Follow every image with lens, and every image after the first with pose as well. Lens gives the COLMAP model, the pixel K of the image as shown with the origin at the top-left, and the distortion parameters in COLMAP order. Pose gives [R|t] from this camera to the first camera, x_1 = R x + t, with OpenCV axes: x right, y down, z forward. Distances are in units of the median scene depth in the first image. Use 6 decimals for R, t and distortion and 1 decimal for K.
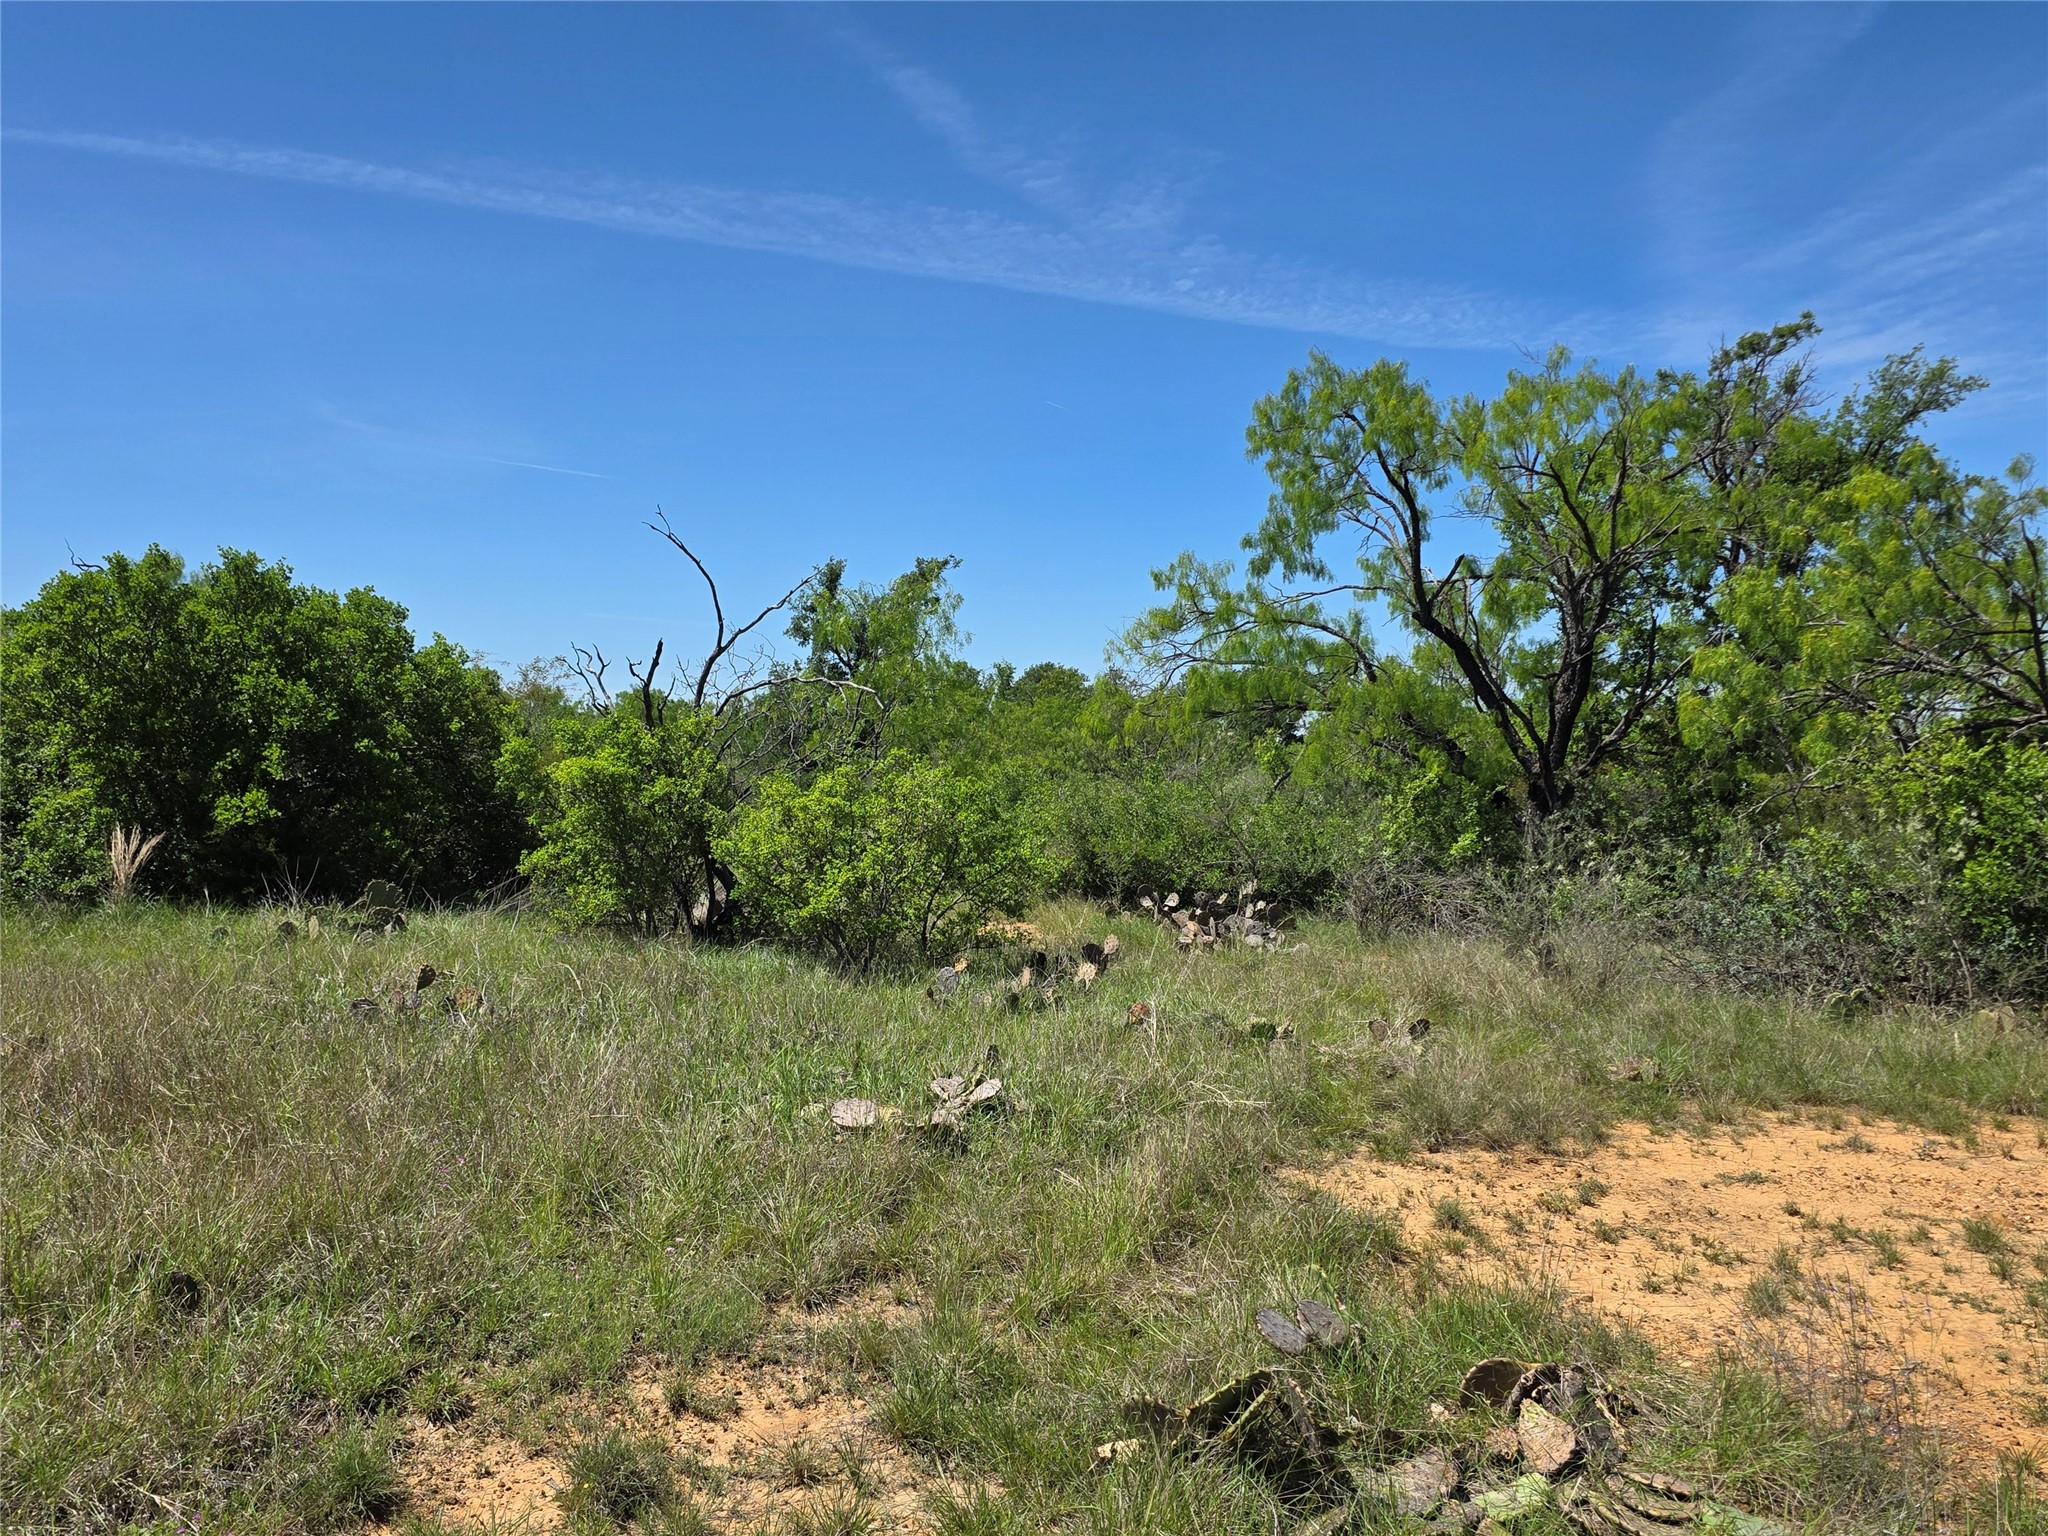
lens RADIAL K [[1667.8, 0, 1025.1], [0, 1667.8, 761.1], [0, 0, 1]] dist [0.037263, -0.003159]
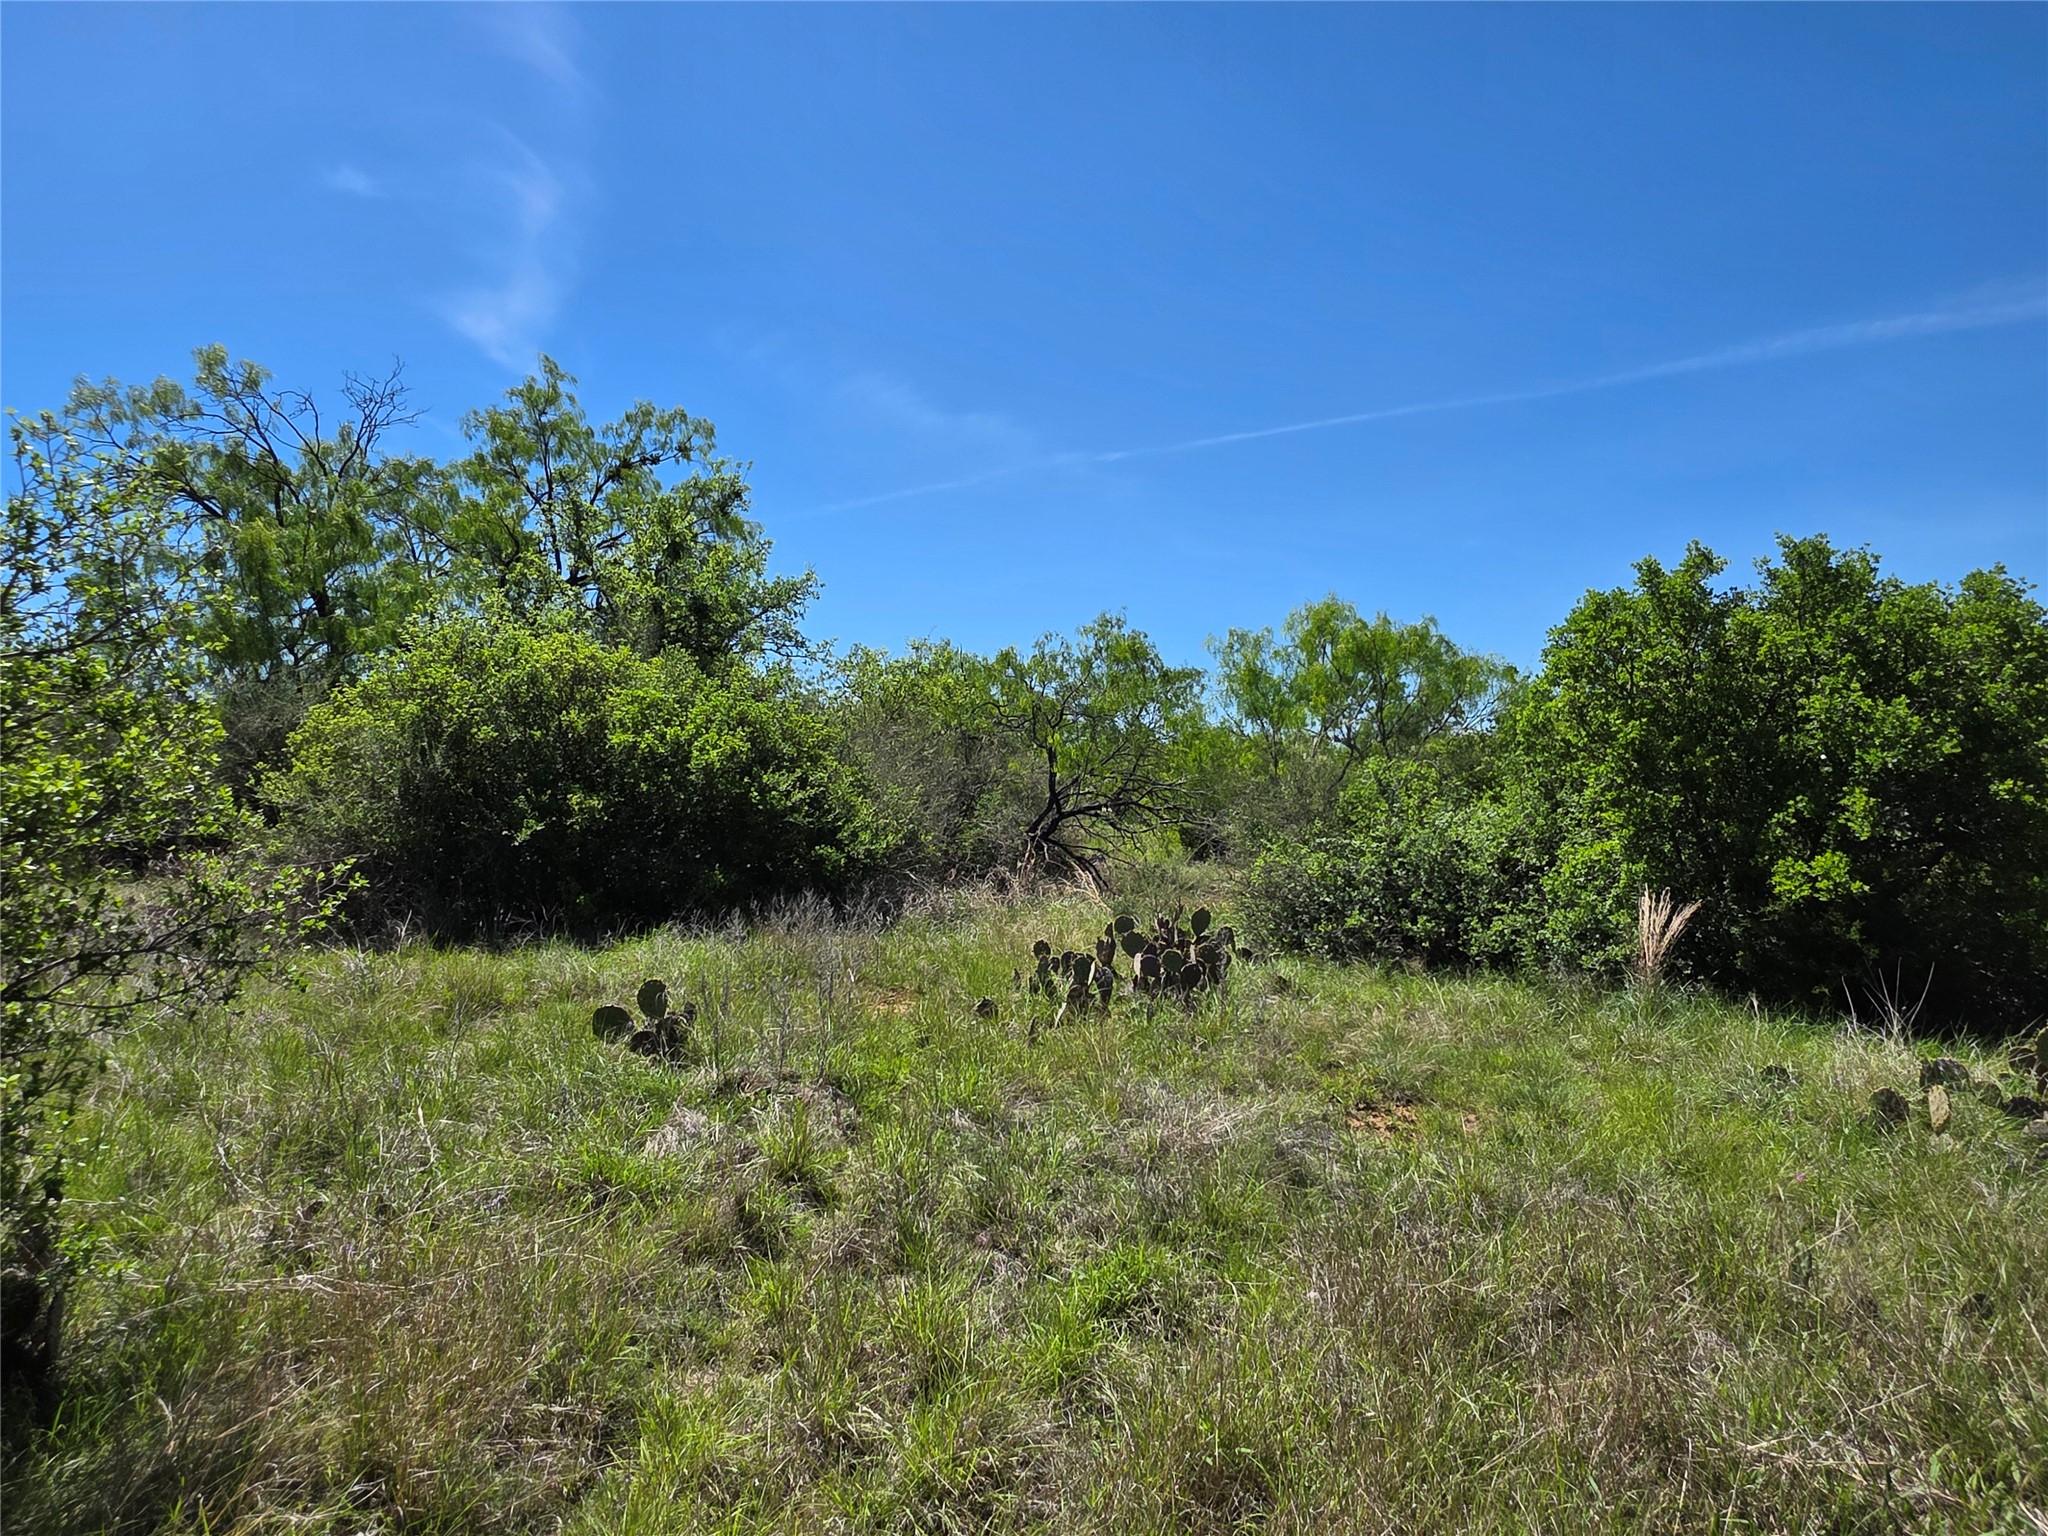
lens RADIAL K [[1135.6, 0, 1025.4], [0, 1135.6, 766.3], [0, 0, 1]] dist [-0.024211, -0.001848]
pose [[0.498547, -0.013312, -0.866761, -0.208979], [-0.004178, 0.999834, -0.017759, -0.009535], [0.866853, 0.012475, 0.498408, 0.451998]]
